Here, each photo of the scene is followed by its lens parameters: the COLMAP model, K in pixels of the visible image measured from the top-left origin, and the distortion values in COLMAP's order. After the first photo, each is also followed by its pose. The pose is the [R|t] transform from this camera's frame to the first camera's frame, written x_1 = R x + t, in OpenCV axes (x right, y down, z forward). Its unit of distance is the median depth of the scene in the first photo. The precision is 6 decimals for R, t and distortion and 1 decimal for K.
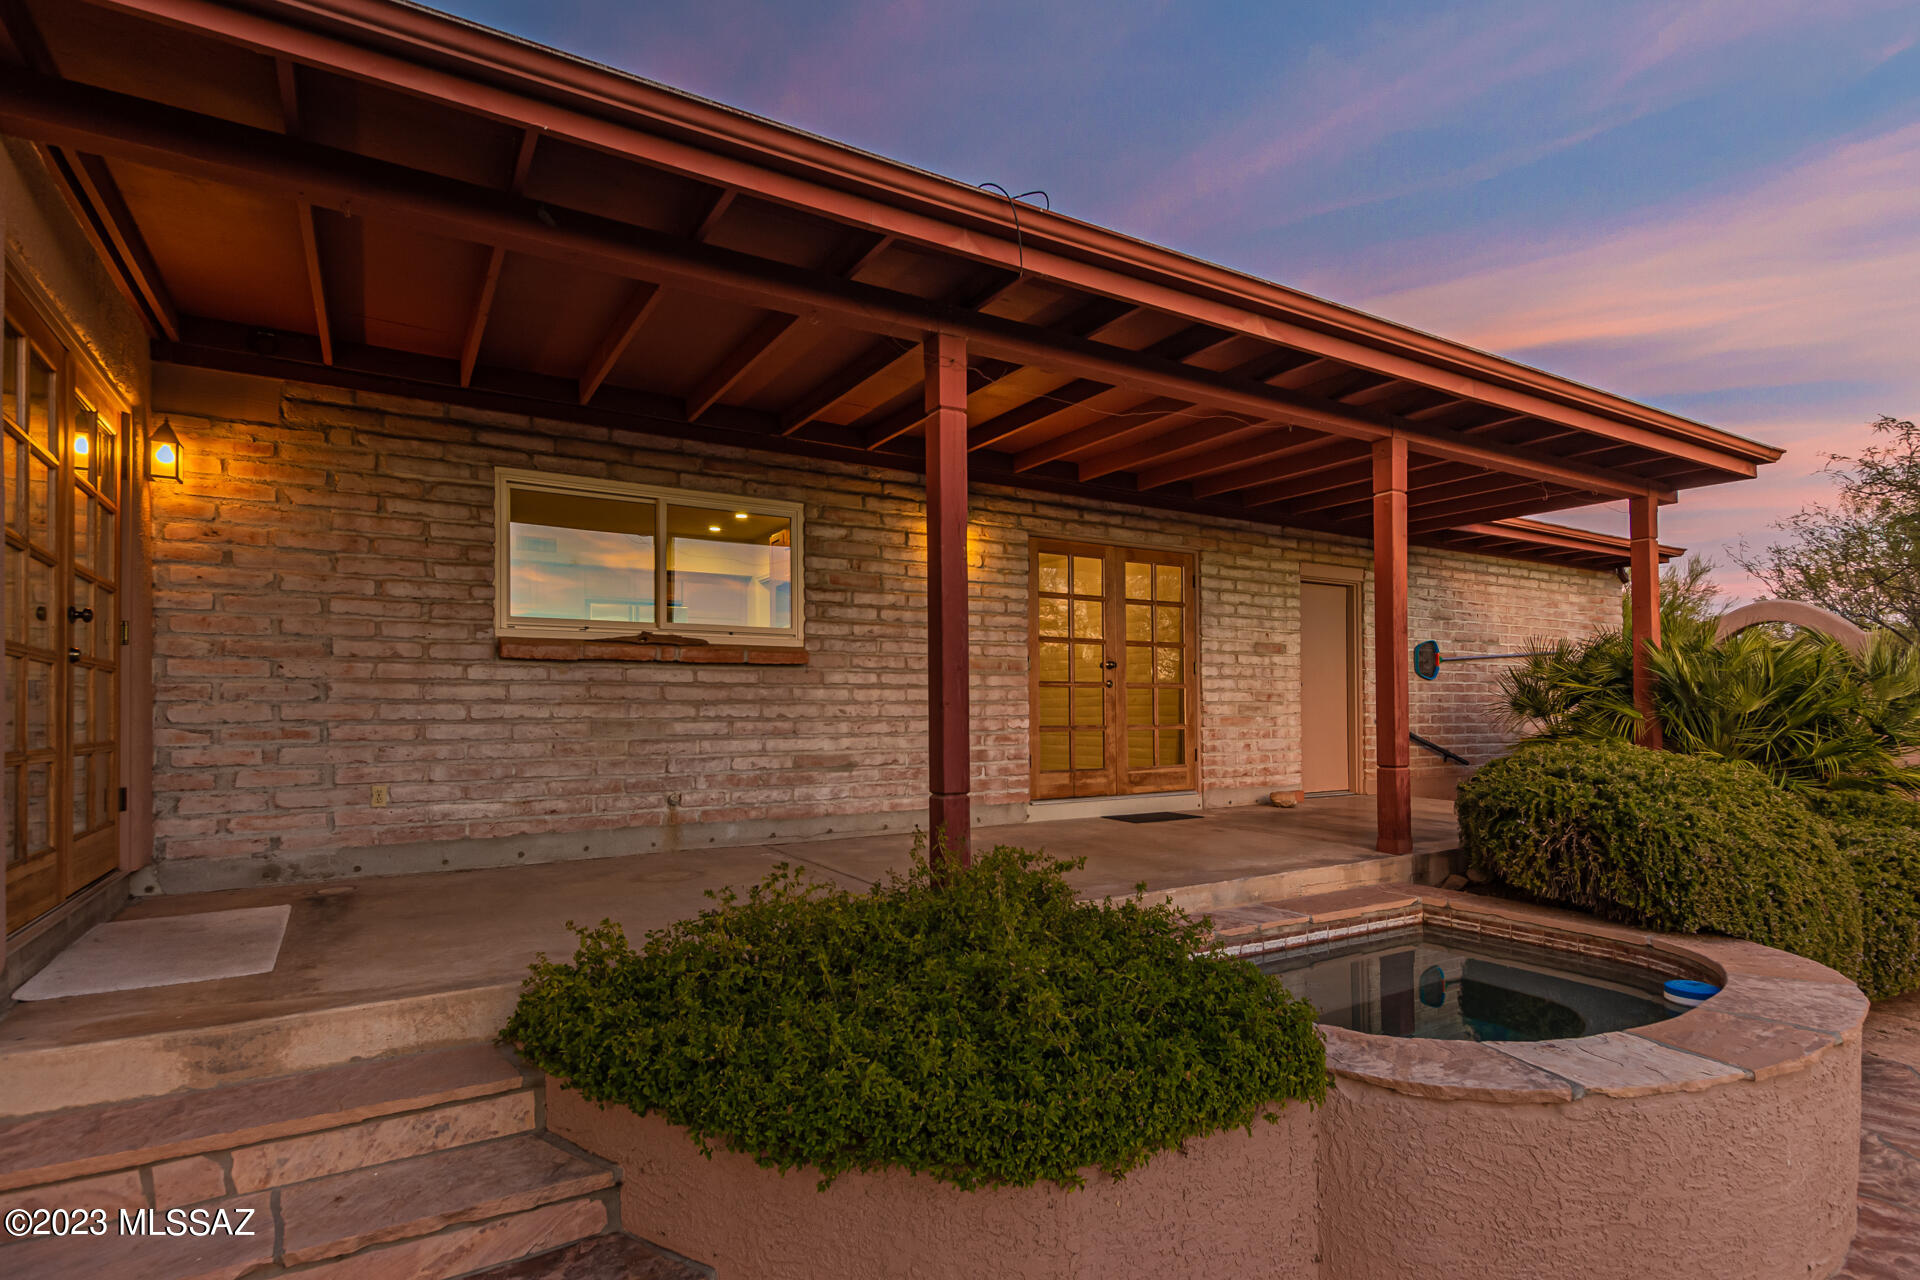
lens RADIAL K [[963.6, 0, 951.0], [0, 963.6, 705.8], [0, 0, 1]] dist [0.014356, -0.003688]
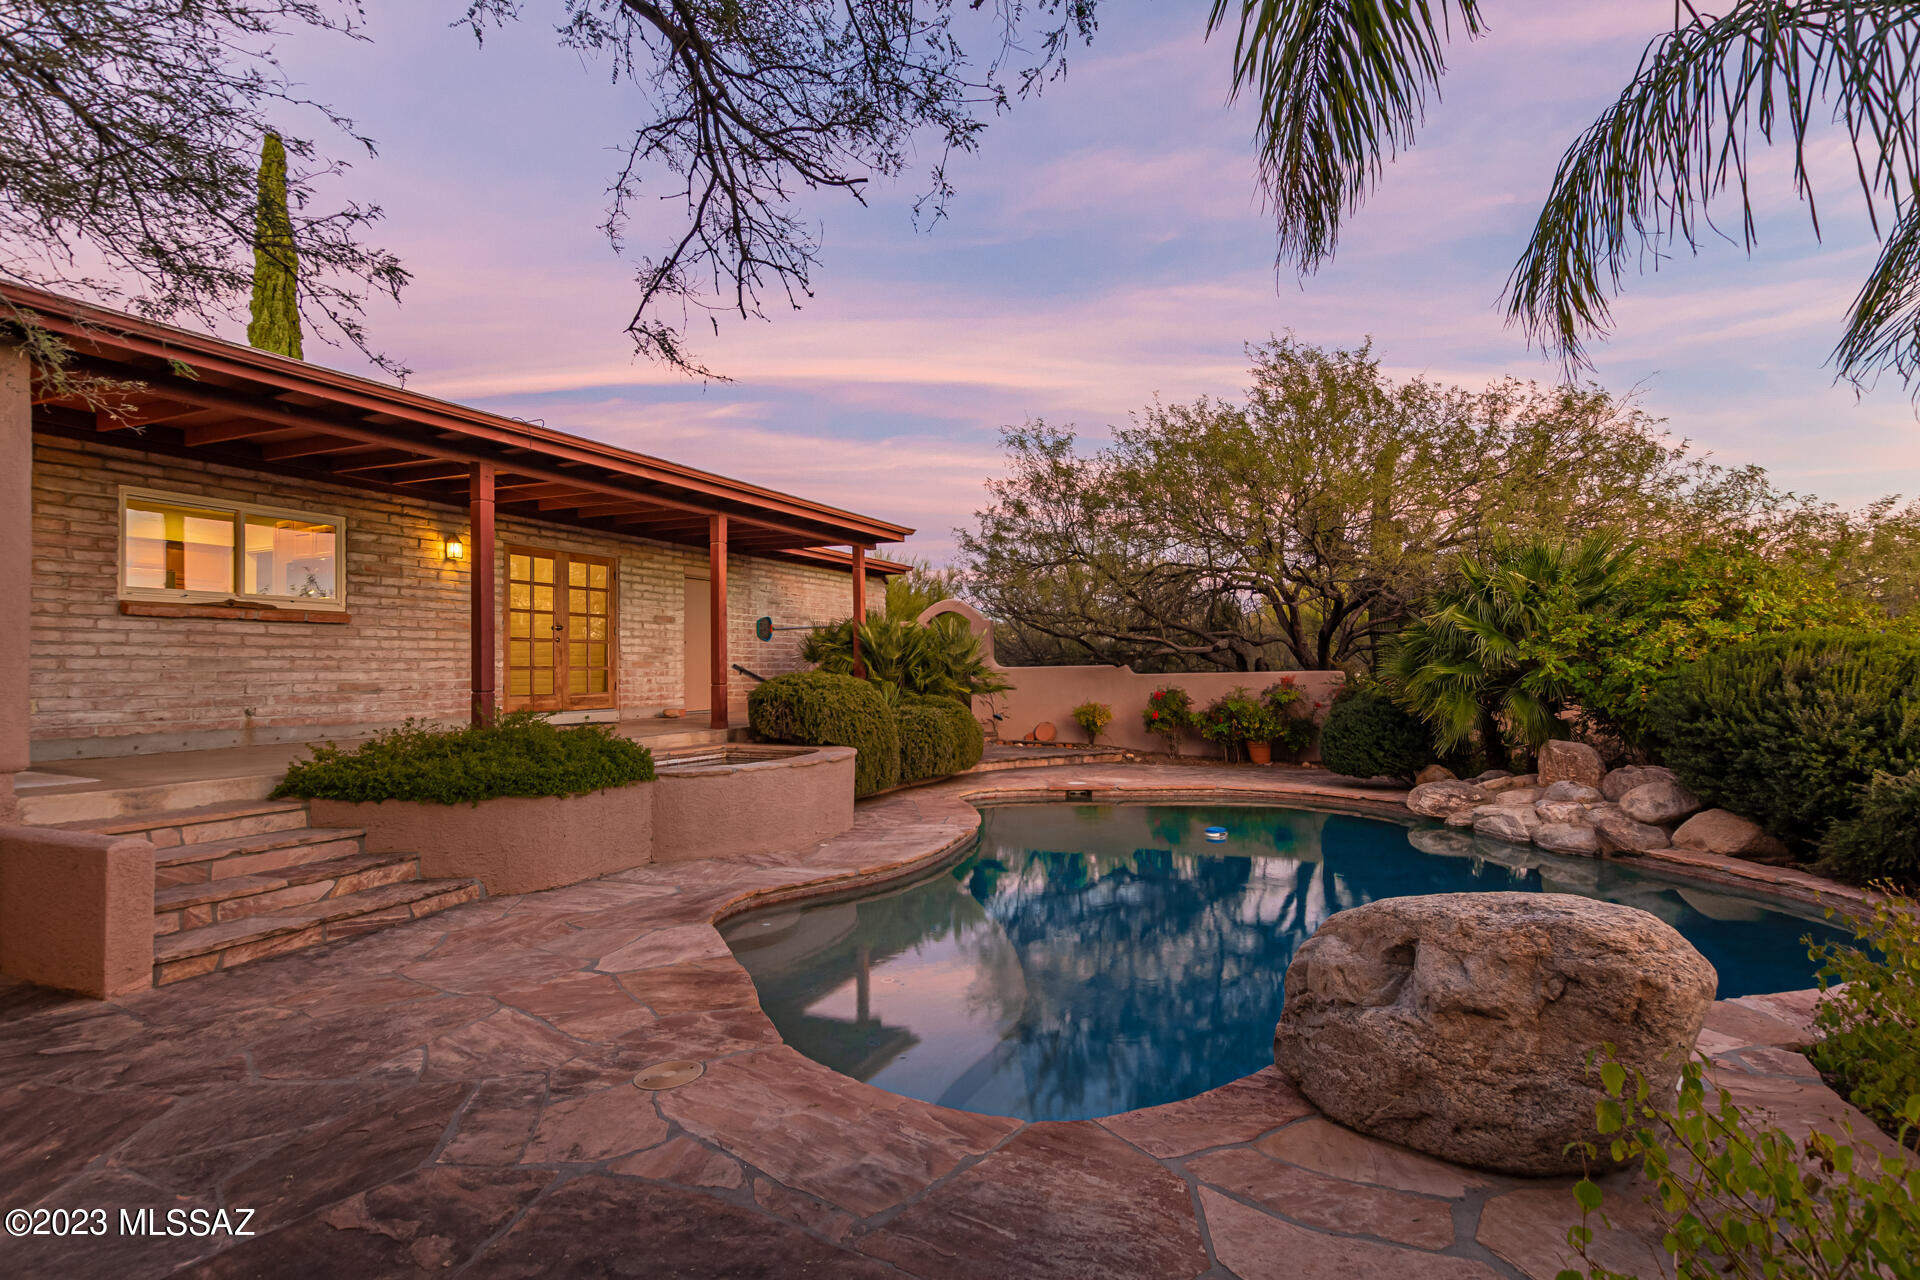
lens RADIAL K [[963.6, 0, 971.0], [0, 963.6, 647.0], [0, 0, 1]] dist [0.014356, -0.003688]
pose [[0.829463, 0.011674, 0.558439, -0.186581], [0.000743, 0.999758, -0.022004, 0.028743], [-0.558561, 0.018666, 0.829253, -0.810919]]
